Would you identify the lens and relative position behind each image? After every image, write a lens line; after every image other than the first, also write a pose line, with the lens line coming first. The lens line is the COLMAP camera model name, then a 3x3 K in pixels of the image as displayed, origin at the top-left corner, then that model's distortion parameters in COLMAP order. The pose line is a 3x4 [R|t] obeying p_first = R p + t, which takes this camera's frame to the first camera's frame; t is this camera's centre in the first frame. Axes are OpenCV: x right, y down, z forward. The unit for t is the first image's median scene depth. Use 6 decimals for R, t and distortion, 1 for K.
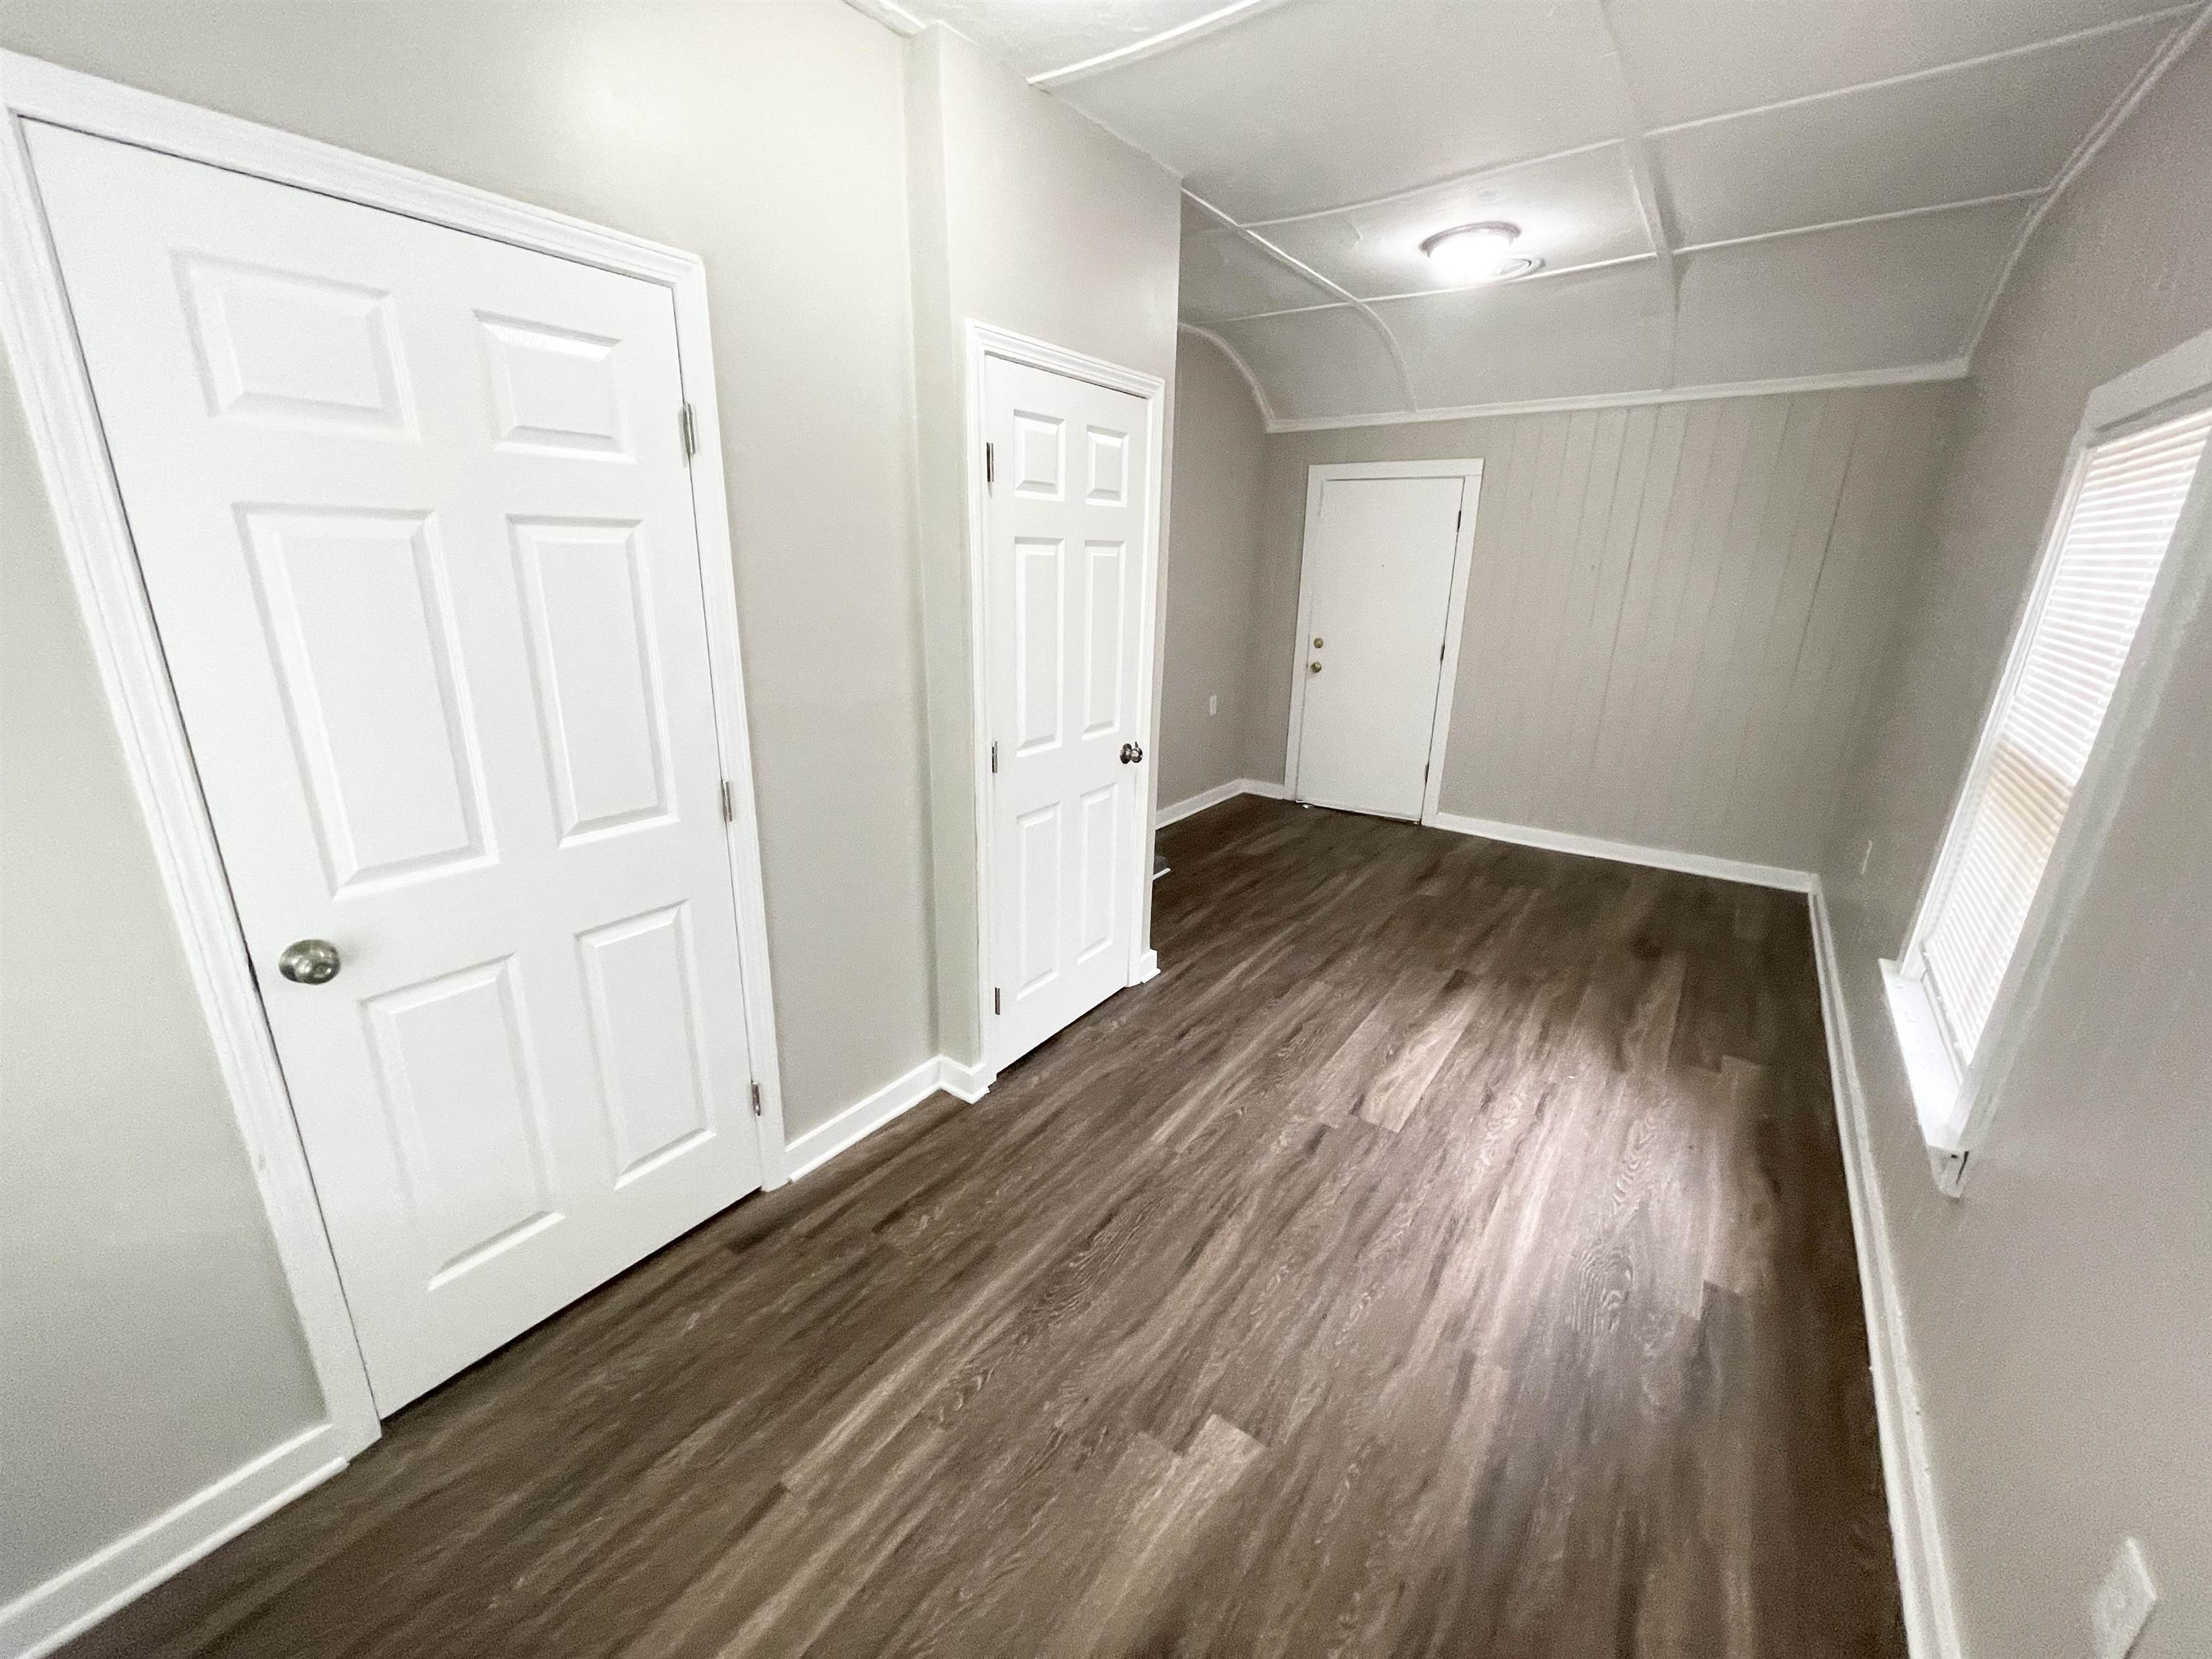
lens RADIAL K [[891.2, 0, 1095.5], [0, 891.2, 821.9], [0, 0, 1]] dist [-0.001375, 0.000312]
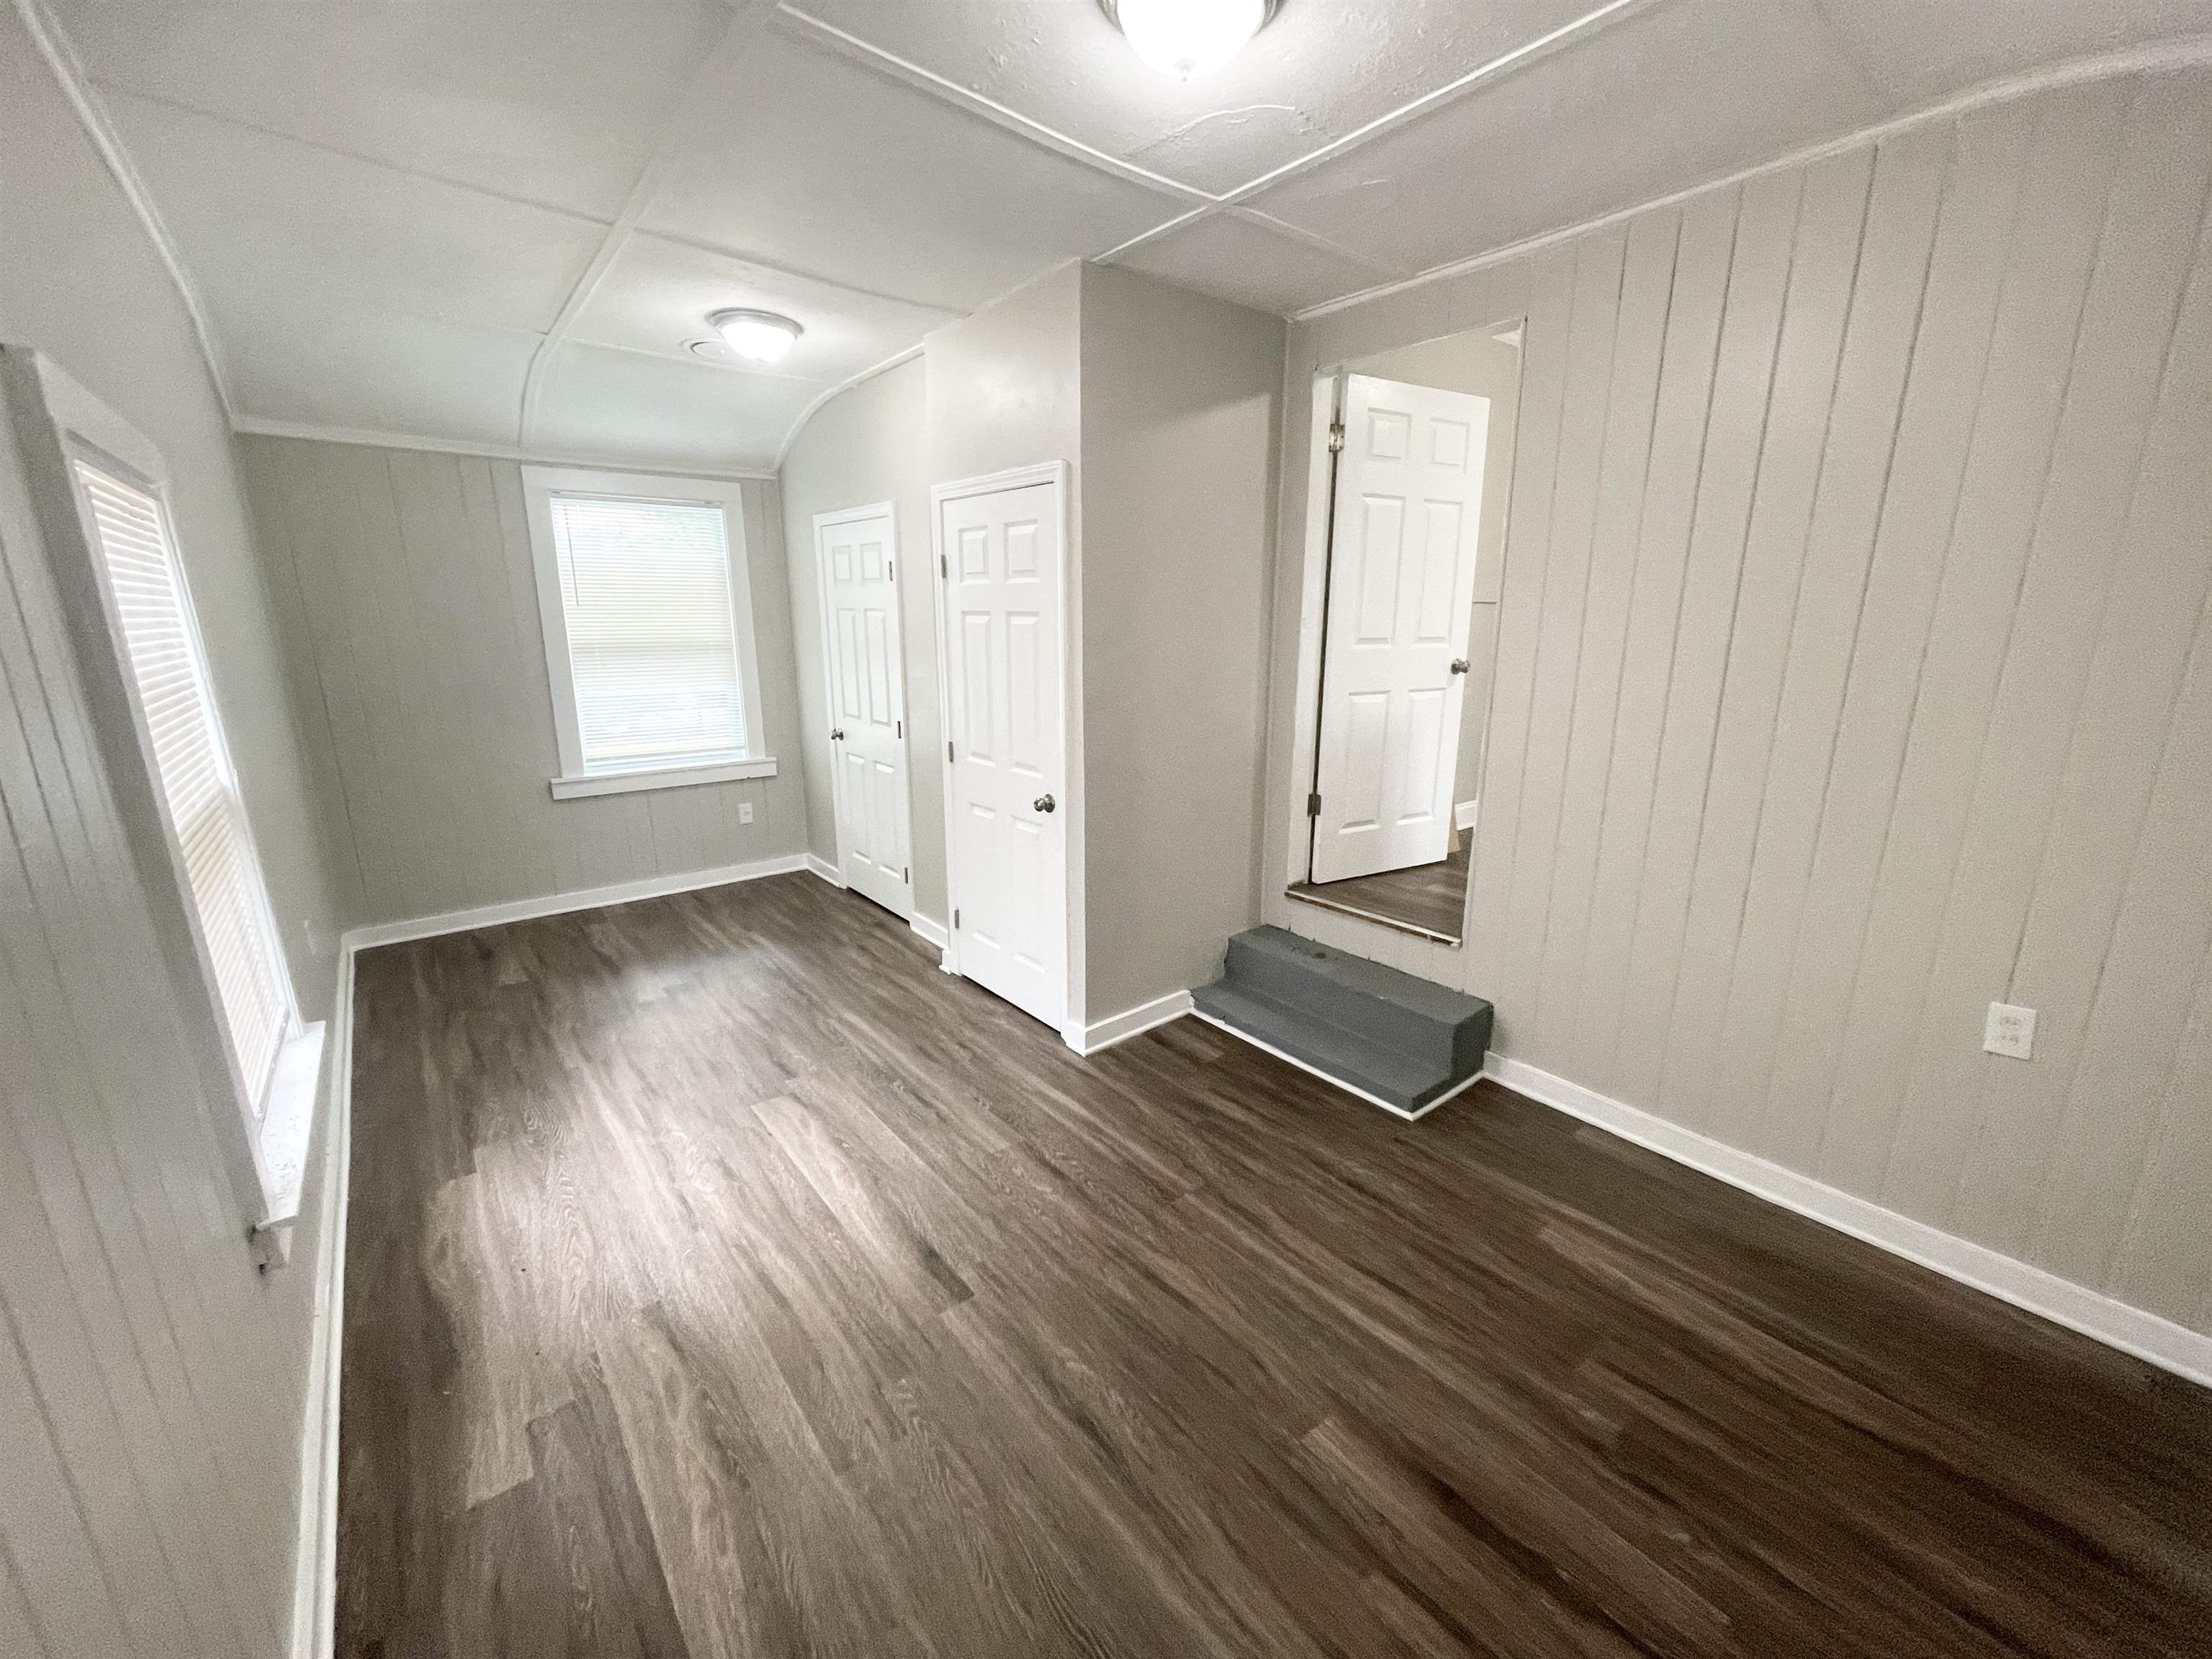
lens RADIAL K [[884.3, 0, 1104.4], [0, 884.3, 827.1], [0, 0, 1]] dist [-0.000725, 0.000086]
pose [[-0.262480, 0.208788, -0.942078, 1.107214], [-0.290531, 0.913906, 0.283491, -0.401072], [0.920161, 0.348114, -0.179223, 1.355438]]
